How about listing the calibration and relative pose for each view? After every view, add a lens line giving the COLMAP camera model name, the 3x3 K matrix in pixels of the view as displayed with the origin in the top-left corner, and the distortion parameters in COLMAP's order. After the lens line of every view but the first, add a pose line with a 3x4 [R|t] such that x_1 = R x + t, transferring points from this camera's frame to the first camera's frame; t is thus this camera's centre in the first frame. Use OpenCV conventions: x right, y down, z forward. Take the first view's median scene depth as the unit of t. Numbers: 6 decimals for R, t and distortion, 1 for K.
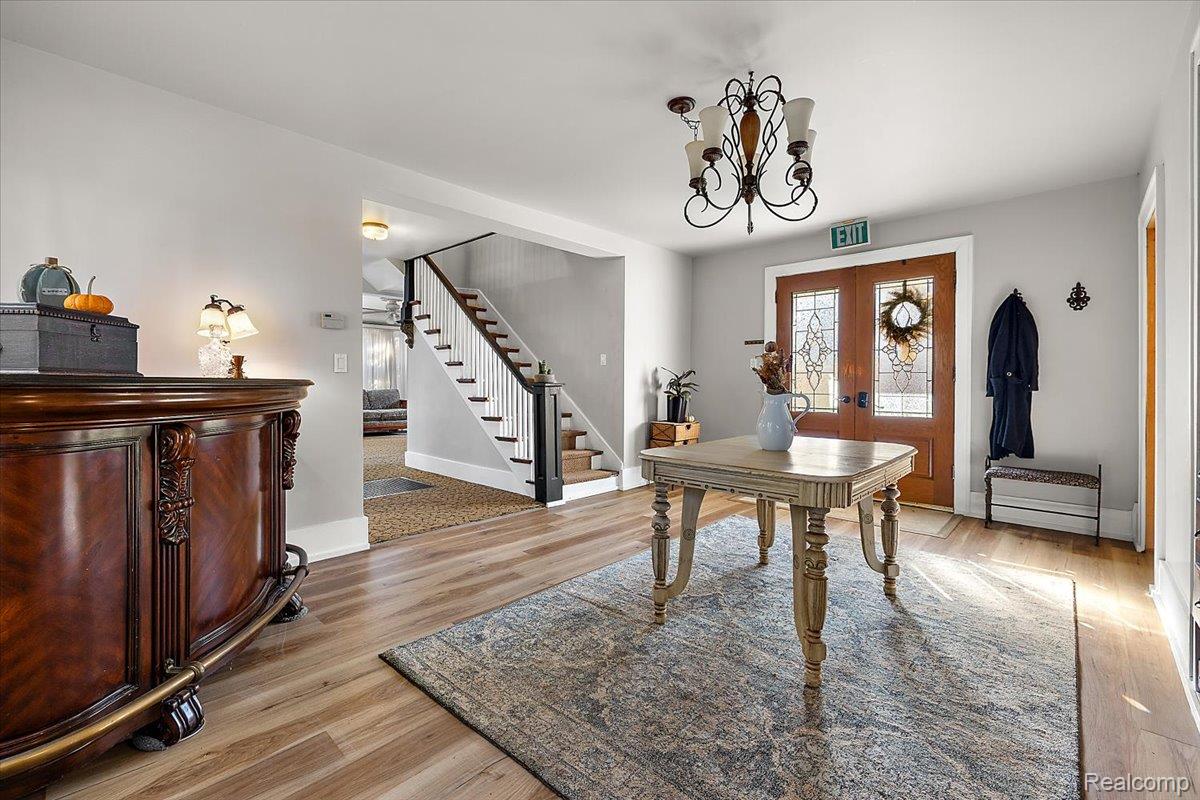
lens RADIAL K [[512.9, 0, 597.9], [0, 512.9, 387.9], [0, 0, 1]] dist [0.003059, 0.000032]
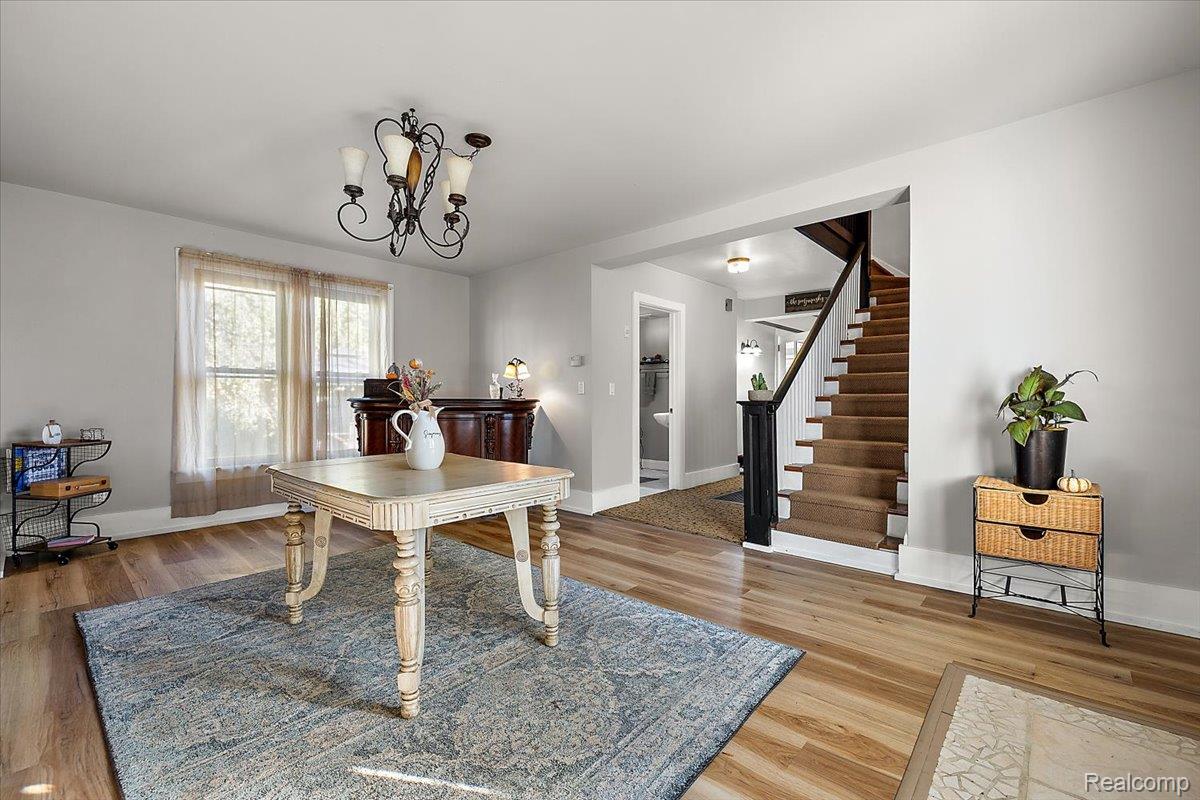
lens RADIAL K [[512.9, 0, 597.4], [0, 512.9, 403.0], [0, 0, 1]] dist [0.003059, 0.000032]
pose [[0.011447, -0.001786, -0.999933, 1.343859], [-0.010033, 0.999948, -0.001901, -0.001146], [0.999884, 0.010054, 0.011429, 1.341392]]
